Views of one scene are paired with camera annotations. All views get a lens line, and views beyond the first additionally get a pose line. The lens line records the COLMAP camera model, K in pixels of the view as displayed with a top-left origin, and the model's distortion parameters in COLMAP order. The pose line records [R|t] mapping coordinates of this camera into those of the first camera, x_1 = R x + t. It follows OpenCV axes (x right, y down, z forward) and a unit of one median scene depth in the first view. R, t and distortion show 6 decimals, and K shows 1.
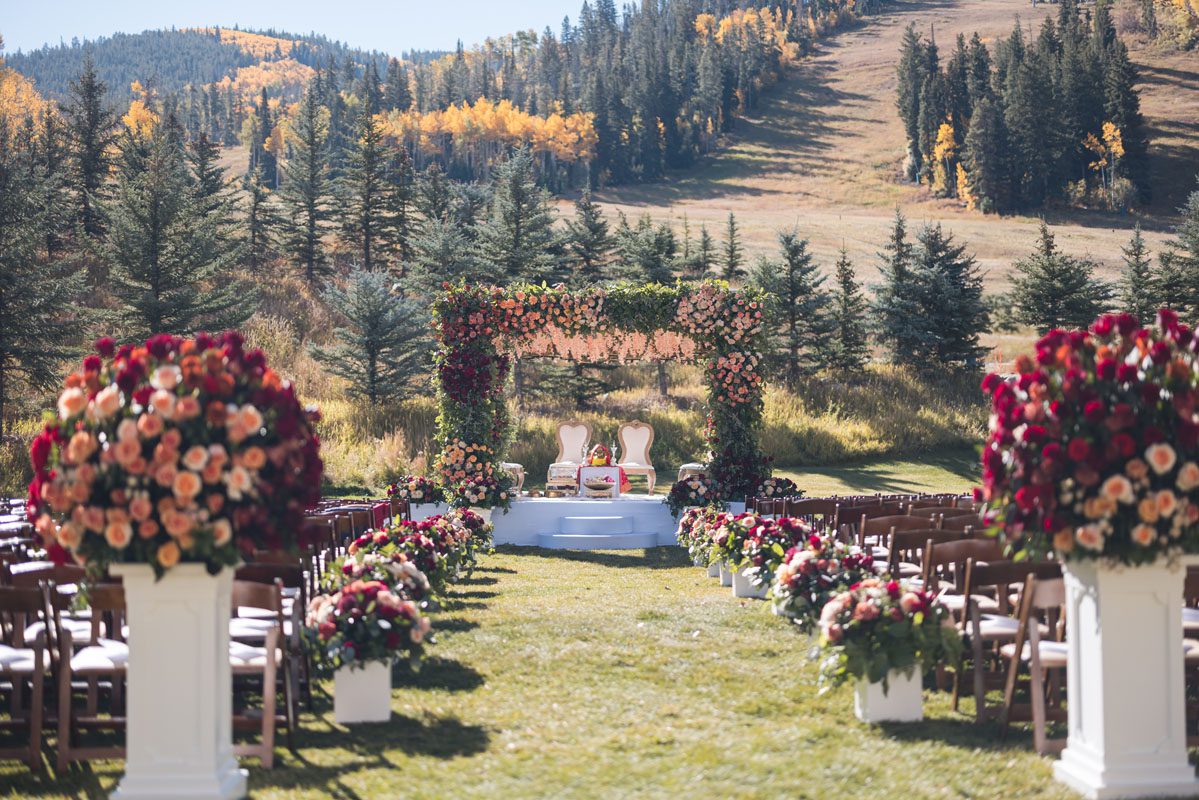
lens RADIAL K [[2462.3, 0, 599.5], [0, 2462.3, 400.0], [0, 0, 1]] dist [0.042210, 0.169471]
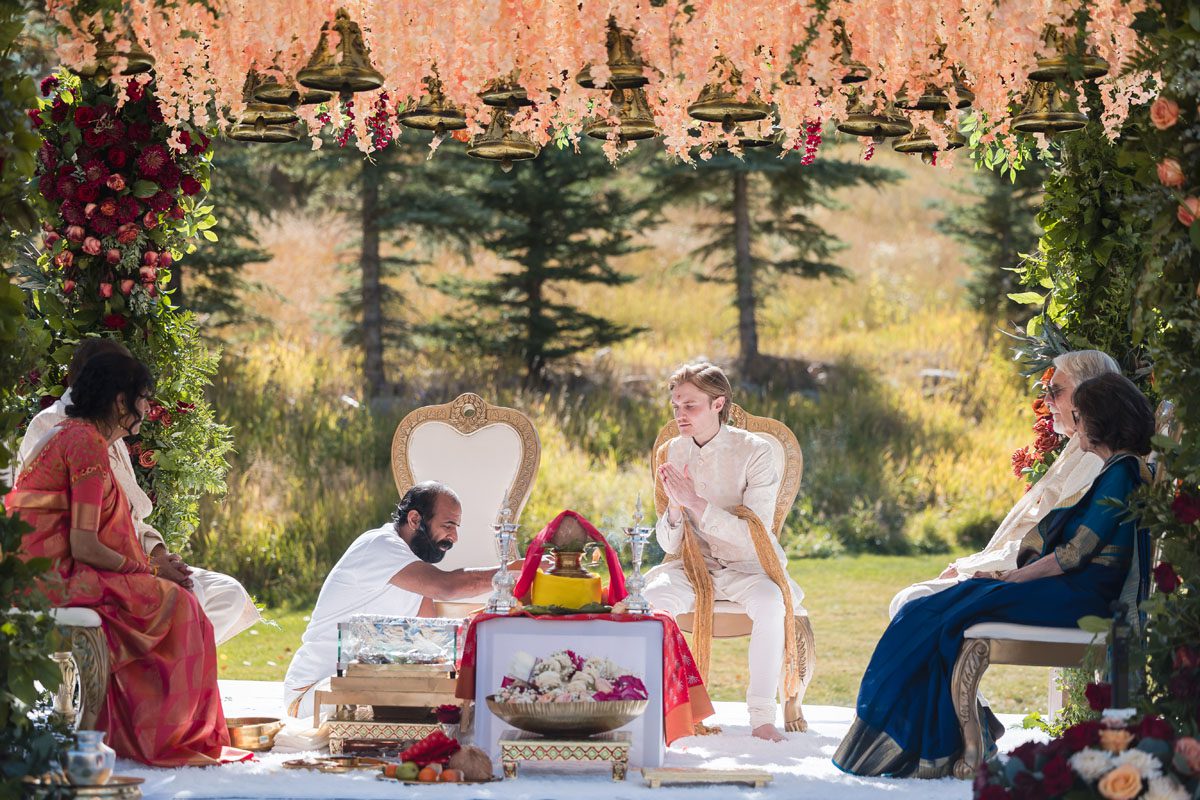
lens RADIAL K [[2793.9, 0, 600.0], [0, 2793.9, 400.0], [0, 0, 1]] dist [-0.019269, -0.195988]
pose [[0.999912, 0.013195, 0.001432, 0.001597], [-0.013190, 0.999907, -0.003451, 0.006998], [-0.001477, 0.003432, 0.999993, 0.579488]]
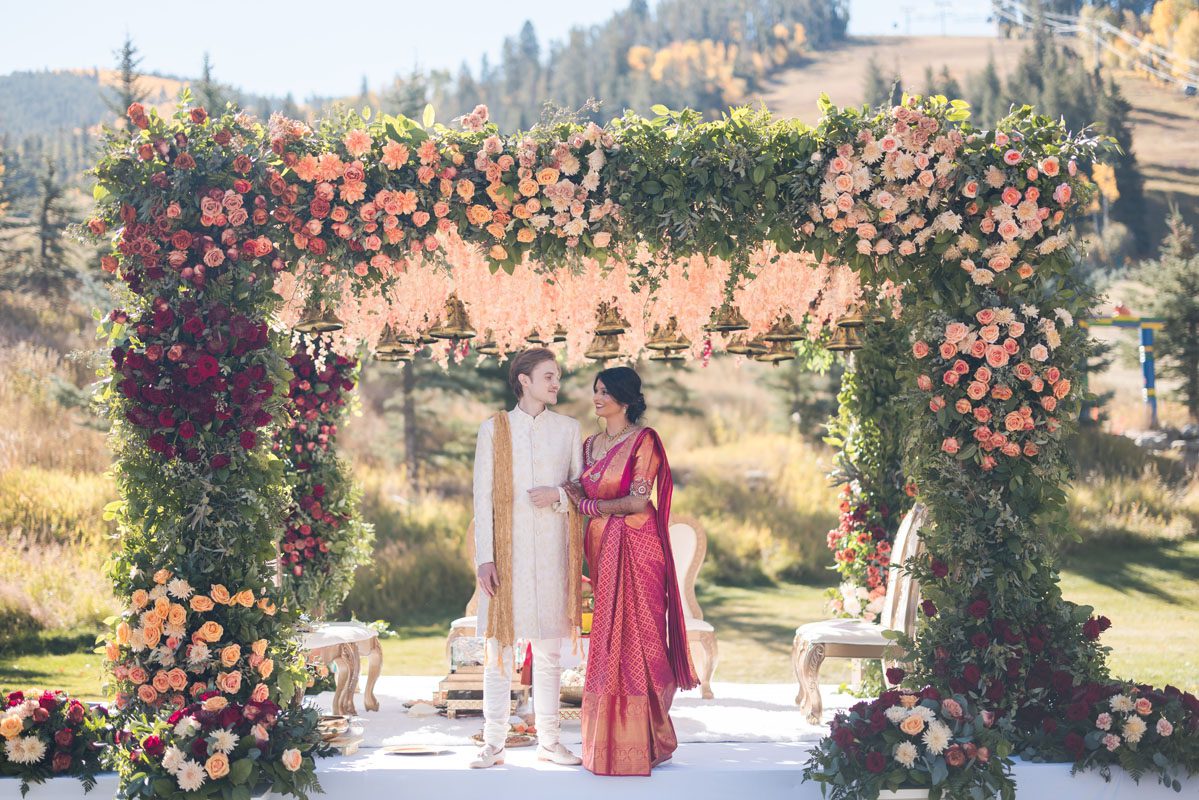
lens RADIAL K [[1819.1, 0, 599.5], [0, 1819.1, 400.0], [0, 0, 1]] dist [0.004486, 0.100605]
pose [[0.998747, -0.003846, 0.049900, -0.008539], [0.006182, 0.998887, -0.046754, 0.003390], [-0.049664, 0.047004, 0.997659, 0.553721]]
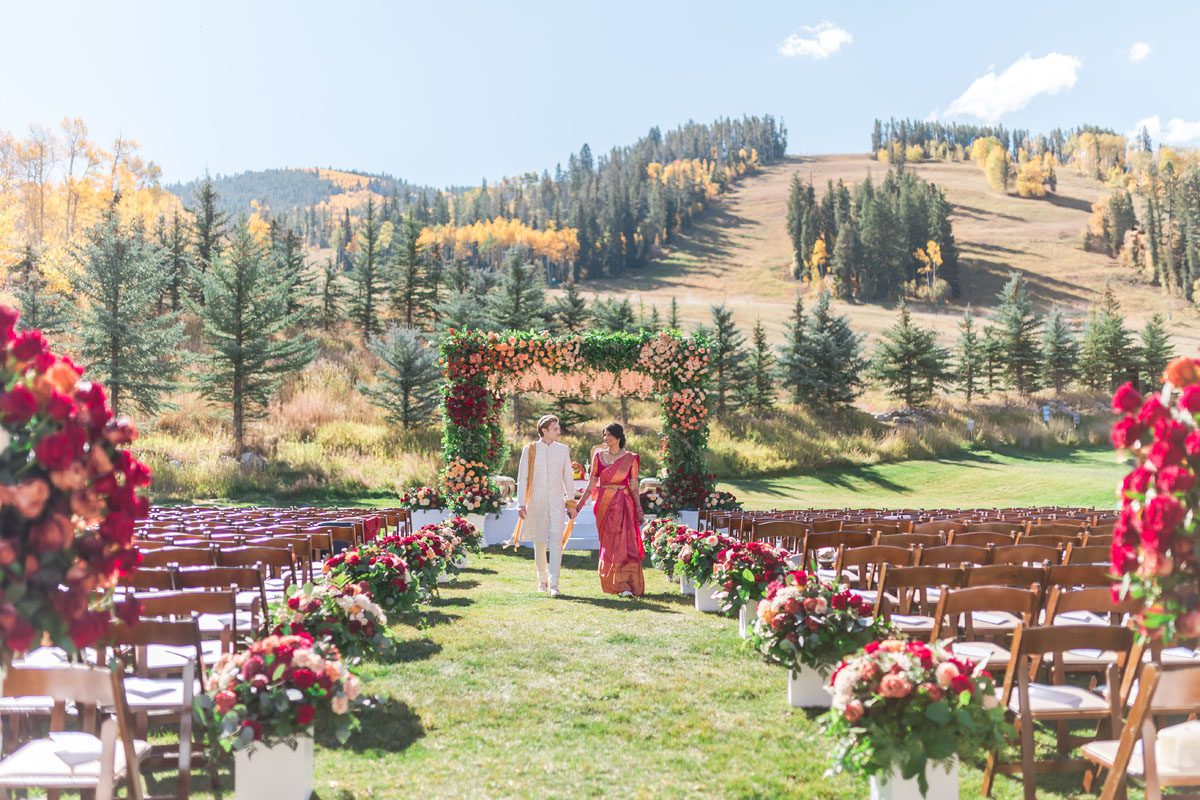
lens RADIAL K [[1513.0, 0, 638.8], [0, 1513.0, 400.5], [0, 0, 1]] dist [0.010159, -0.007046]
pose [[0.999187, 0.012189, 0.038421, 0.001646], [-0.011437, 0.999740, -0.019727, 0.001195], [-0.038652, 0.019271, 0.999067, 0.181418]]
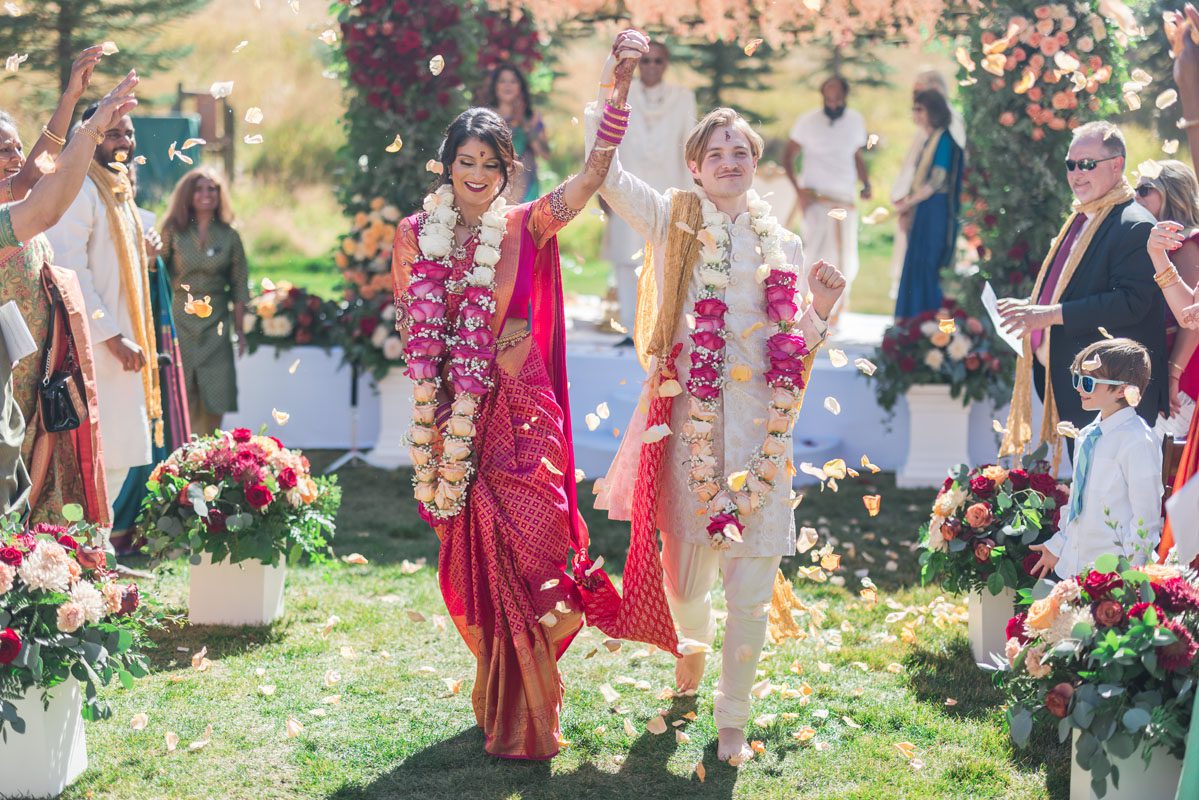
lens RADIAL K [[1819.1, 0, 599.5], [0, 1819.1, 400.0], [0, 0, 1]] dist [0.004486, 0.100605]
pose [[0.995170, 0.038266, -0.090399, 0.007687], [-0.025709, 0.990349, 0.136189, 0.004584], [0.094738, -0.133207, 0.986550, 0.504383]]
